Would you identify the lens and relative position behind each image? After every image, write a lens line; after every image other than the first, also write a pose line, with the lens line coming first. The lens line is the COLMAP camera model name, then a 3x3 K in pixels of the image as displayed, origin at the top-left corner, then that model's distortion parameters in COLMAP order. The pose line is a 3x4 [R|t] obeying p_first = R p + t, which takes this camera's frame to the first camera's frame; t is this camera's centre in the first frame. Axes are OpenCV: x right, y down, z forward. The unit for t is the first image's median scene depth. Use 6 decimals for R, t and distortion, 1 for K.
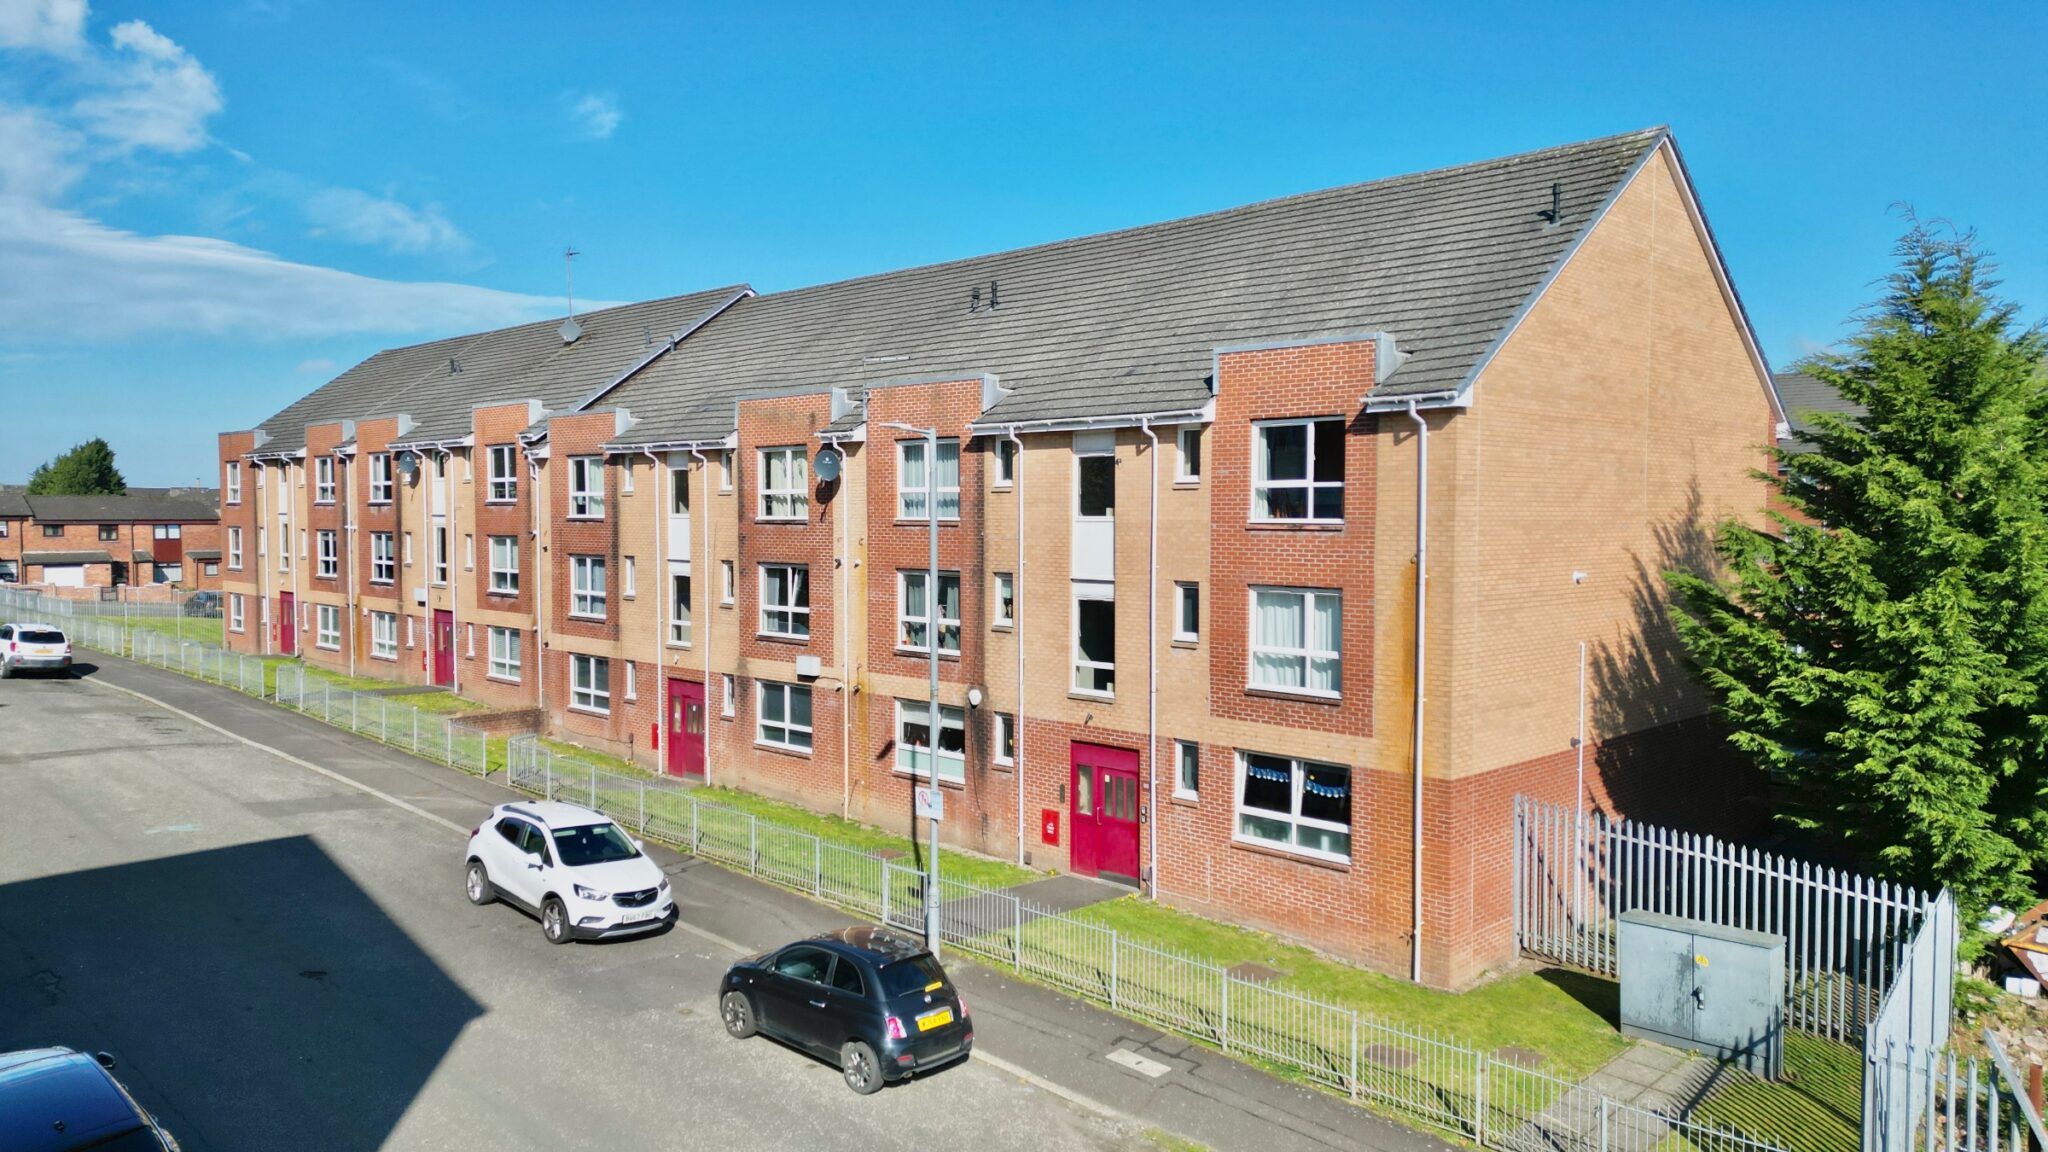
lens RADIAL K [[1414.0, 0, 994.2], [0, 1414.0, 573.3], [0, 0, 1]] dist [0.074311, -0.076137]
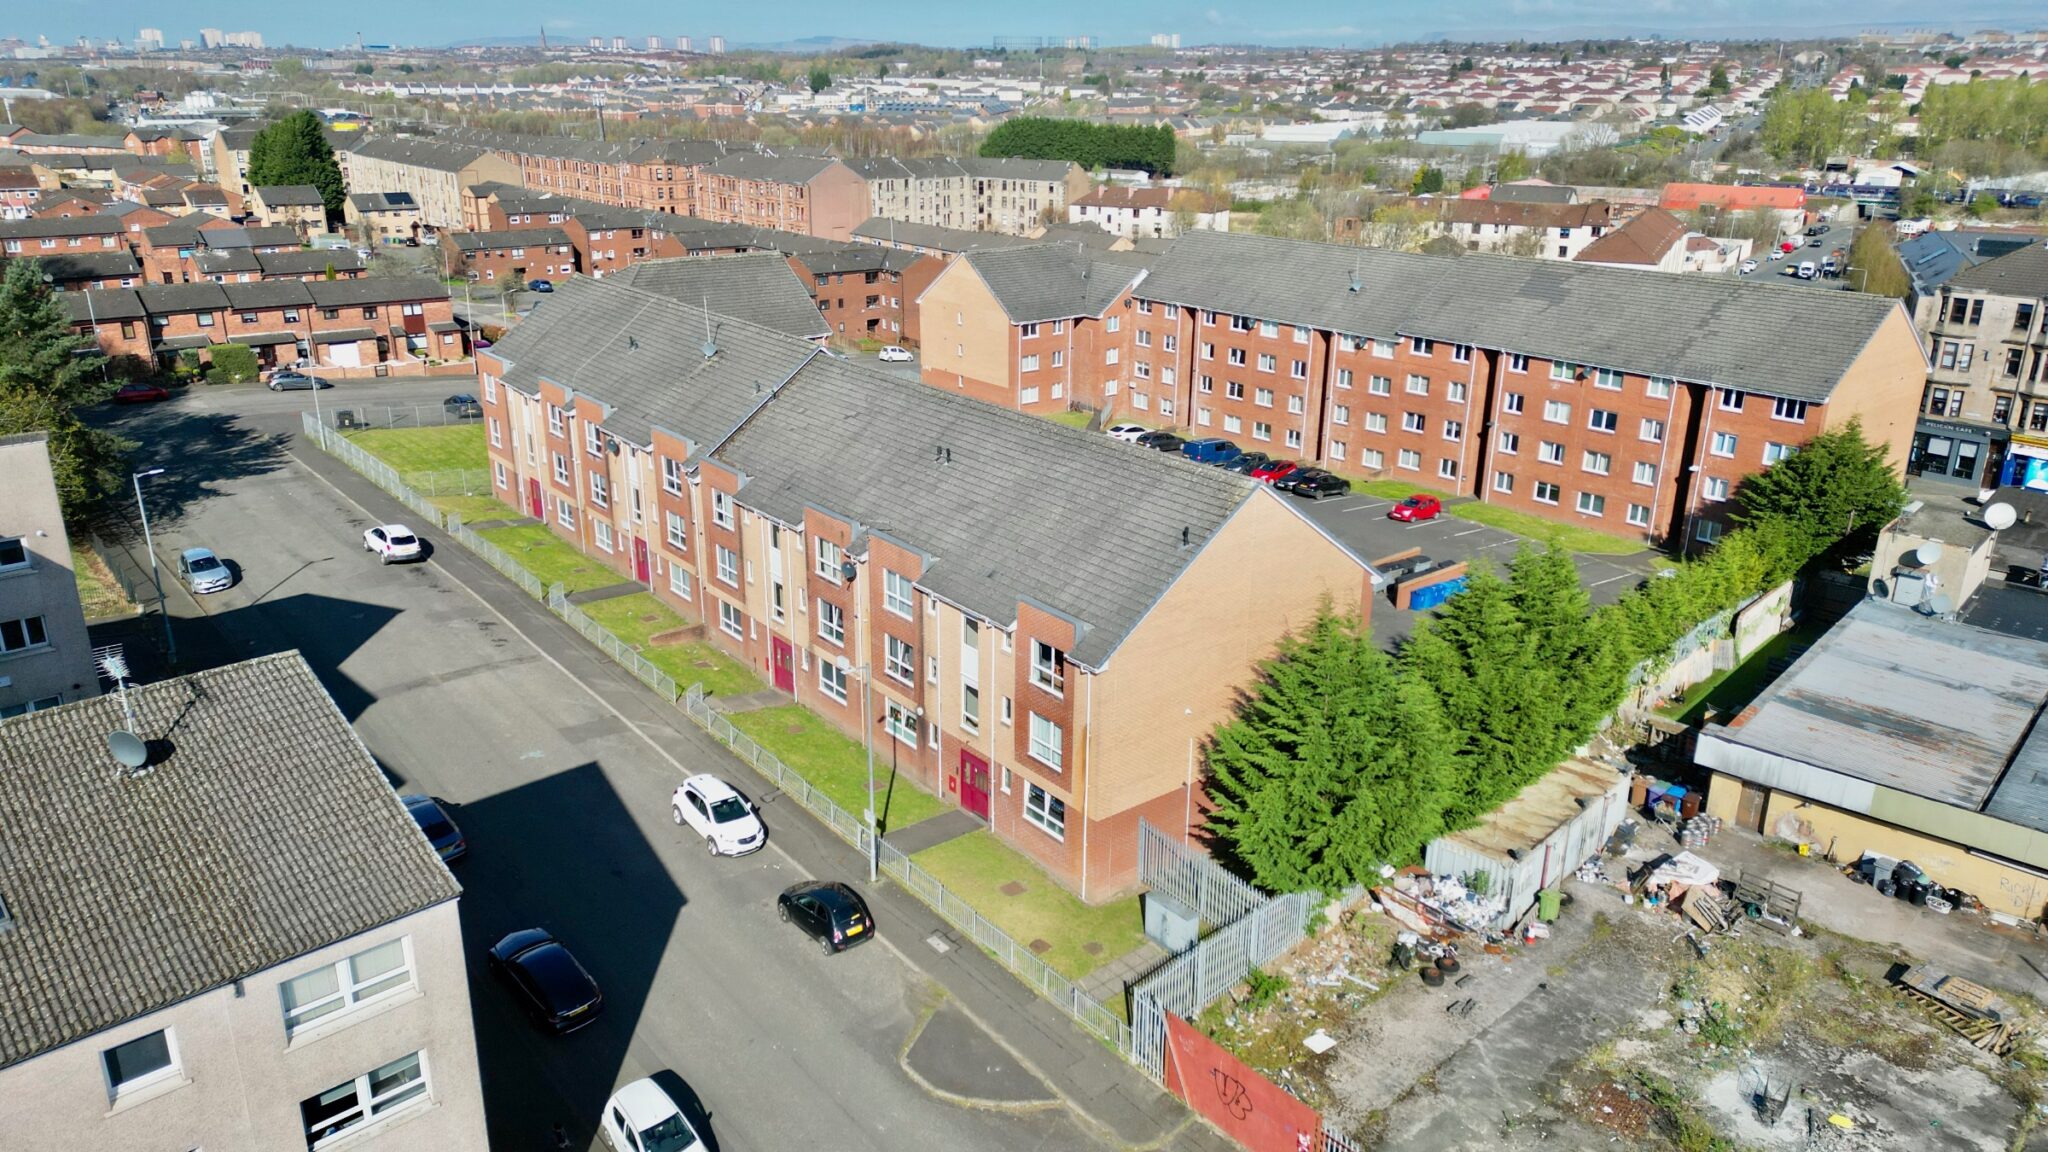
lens RADIAL K [[1414.0, 0, 994.2], [0, 1414.0, 573.3], [0, 0, 1]] dist [0.074311, -0.076137]
pose [[0.993692, 0.041318, -0.104257, 0.243239], [-0.008619, 0.955042, 0.296345, -0.577336], [0.111814, -0.293577, 0.949374, -0.665539]]
